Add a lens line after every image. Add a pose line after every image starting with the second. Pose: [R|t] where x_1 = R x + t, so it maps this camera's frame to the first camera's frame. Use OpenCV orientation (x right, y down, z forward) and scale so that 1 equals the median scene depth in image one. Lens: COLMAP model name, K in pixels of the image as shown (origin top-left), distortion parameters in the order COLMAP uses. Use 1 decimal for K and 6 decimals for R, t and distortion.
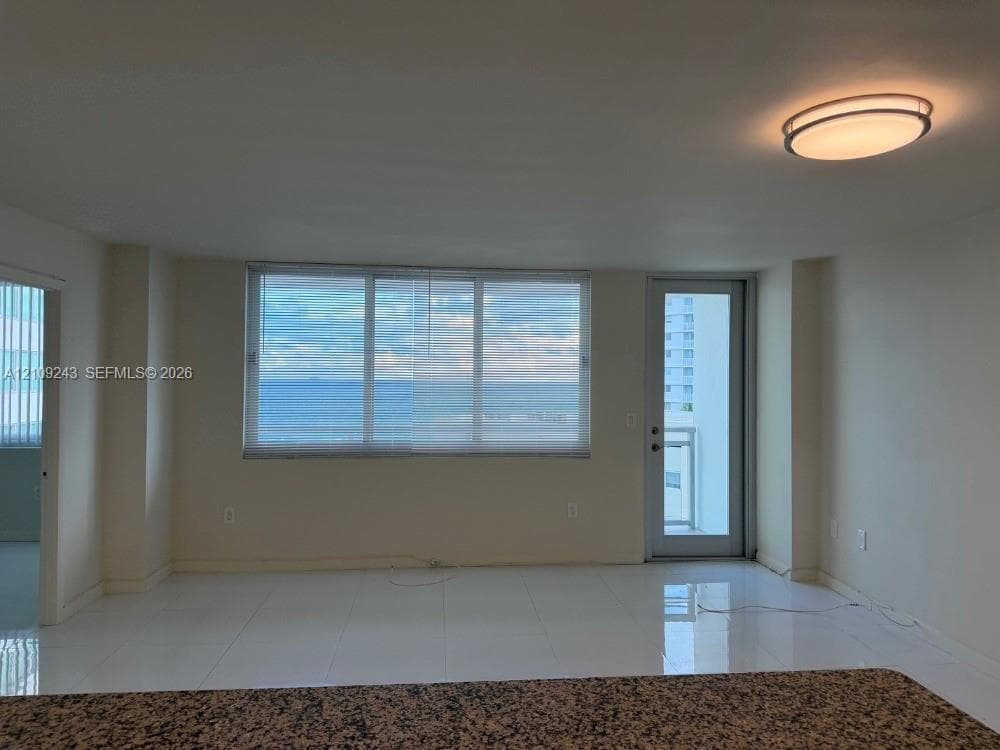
lens RADIAL K [[685.0, 0, 503.0], [0, 685.0, 355.3], [0, 0, 1]] dist [0.009078, -0.001303]
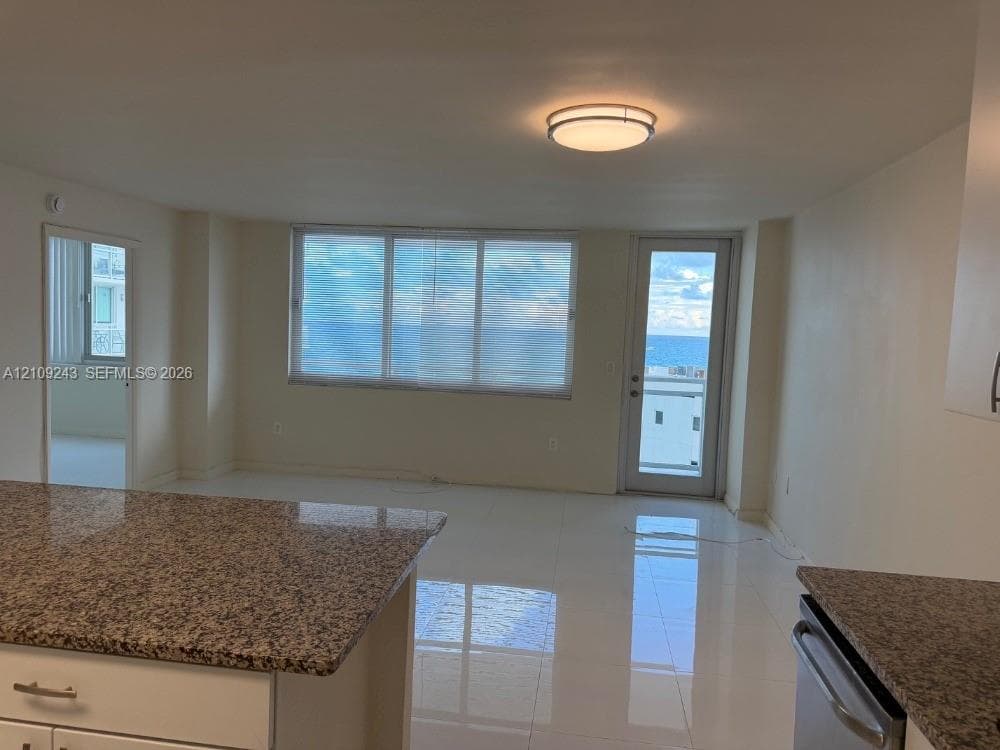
lens RADIAL K [[687.8, 0, 500.0], [0, 687.8, 375.0], [0, 0, 1]] dist [0.054210, -0.040586]
pose [[0.971597, 0.045780, -0.232172, 0.274762], [-0.021787, 0.994247, 0.104870, -0.006744], [0.235637, -0.096833, 0.967005, -0.120693]]
